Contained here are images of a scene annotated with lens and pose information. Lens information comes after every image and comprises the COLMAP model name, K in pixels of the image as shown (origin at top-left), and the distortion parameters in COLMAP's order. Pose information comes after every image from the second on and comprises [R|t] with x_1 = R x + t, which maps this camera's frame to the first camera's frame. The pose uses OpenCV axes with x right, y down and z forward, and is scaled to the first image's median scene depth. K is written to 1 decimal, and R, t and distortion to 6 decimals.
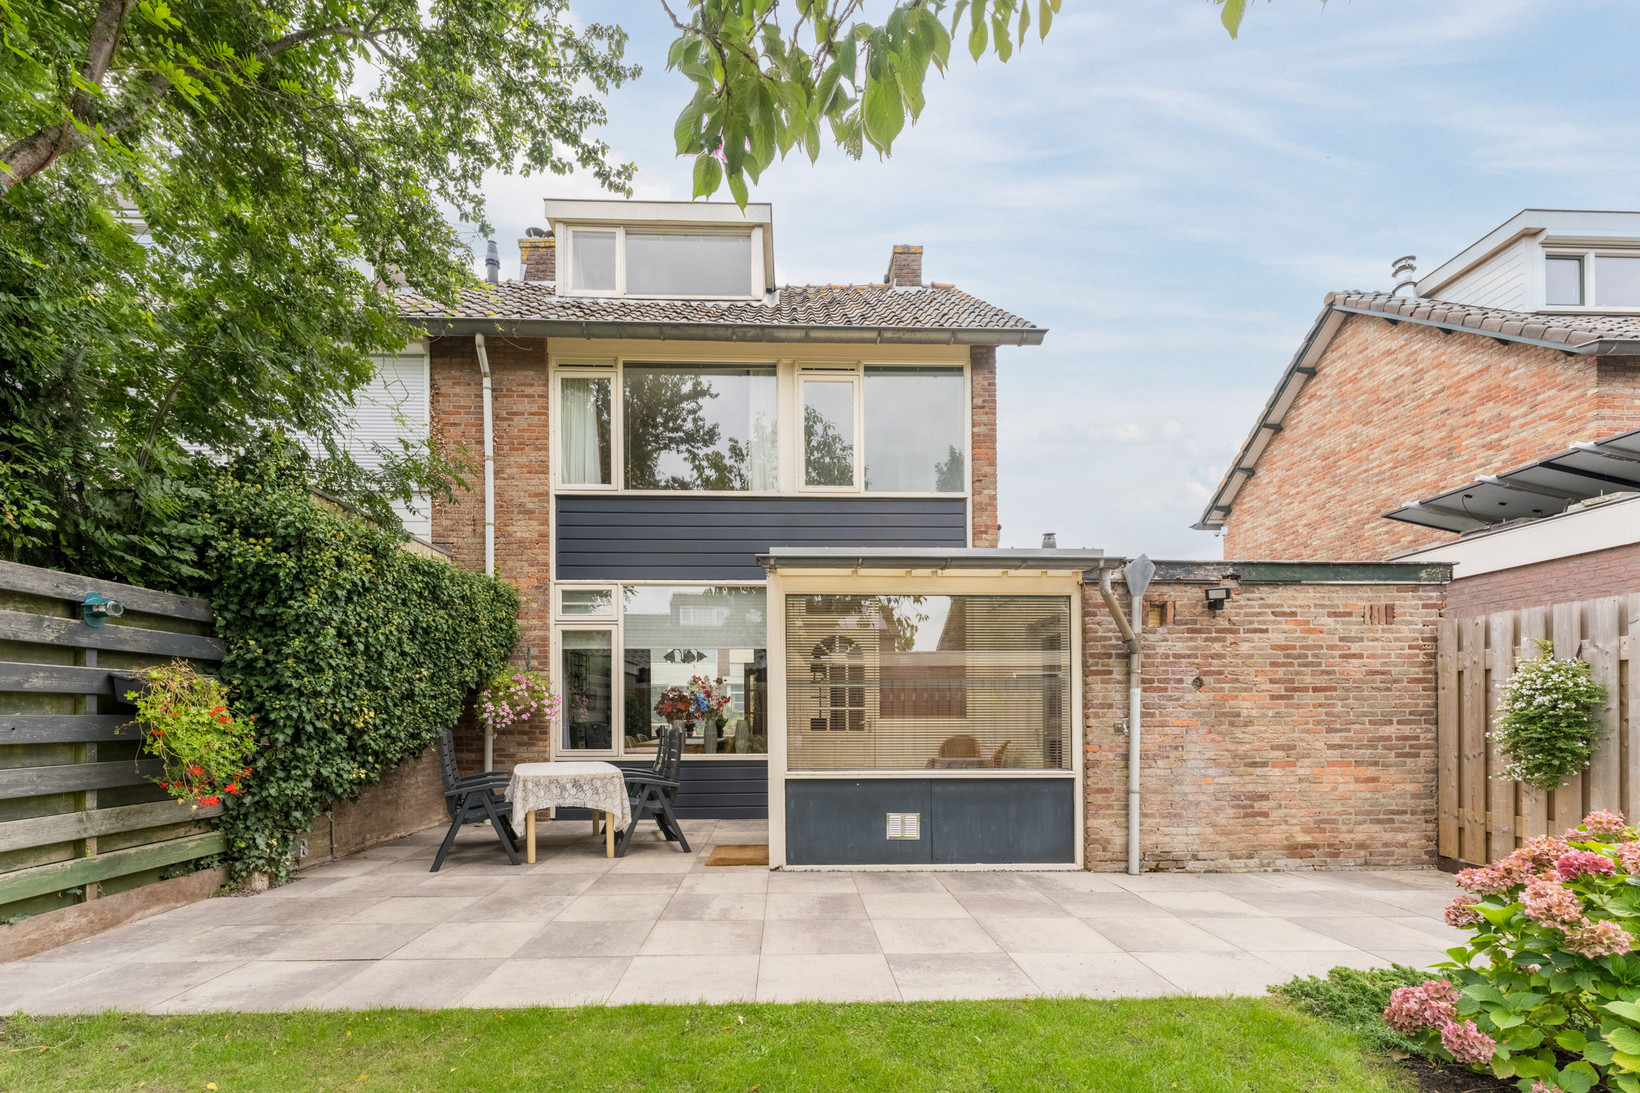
lens RADIAL K [[677.8, 0, 817.9], [0, 677.8, 712.3], [0, 0, 1]] dist [-0.000237, -0.001060]
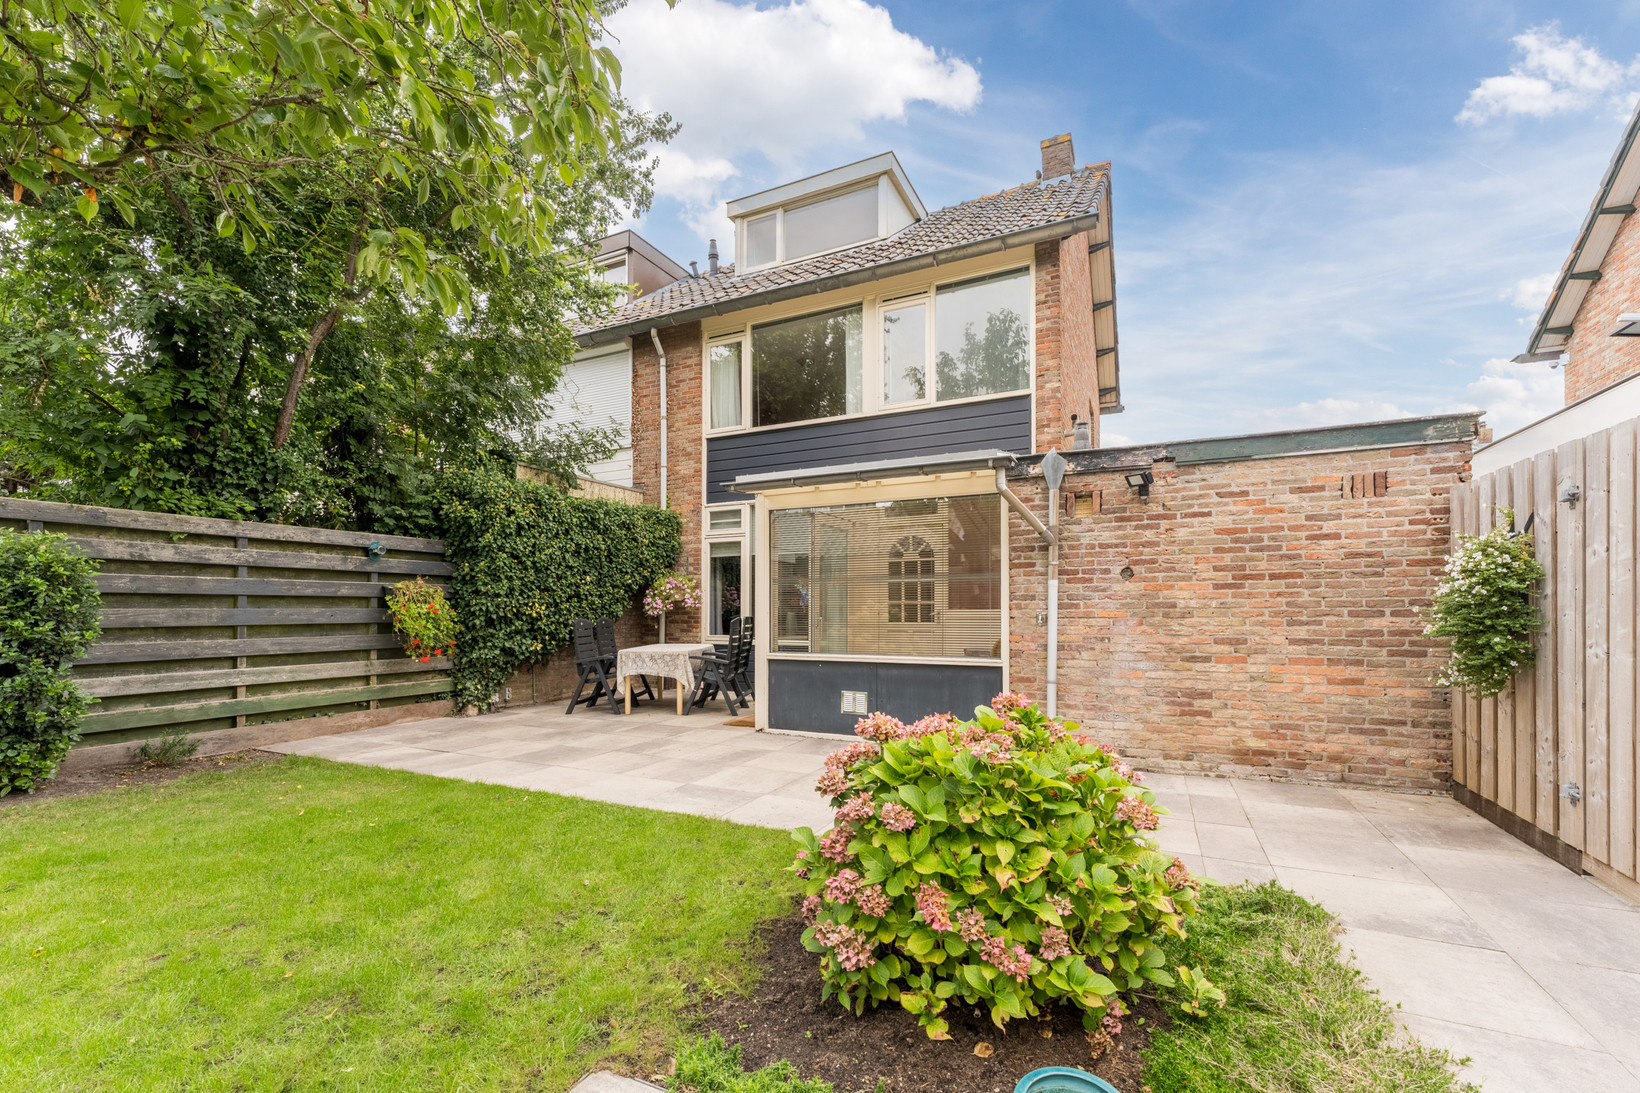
lens RADIAL K [[677.8, 0, 855.4], [0, 677.8, 600.8], [0, 0, 1]] dist [-0.000237, -0.001060]
pose [[0.892291, -0.007745, -0.451395, 0.648104], [0.003692, 0.999945, -0.009860, 0.004575], [0.451447, 0.007131, 0.892270, -0.036089]]
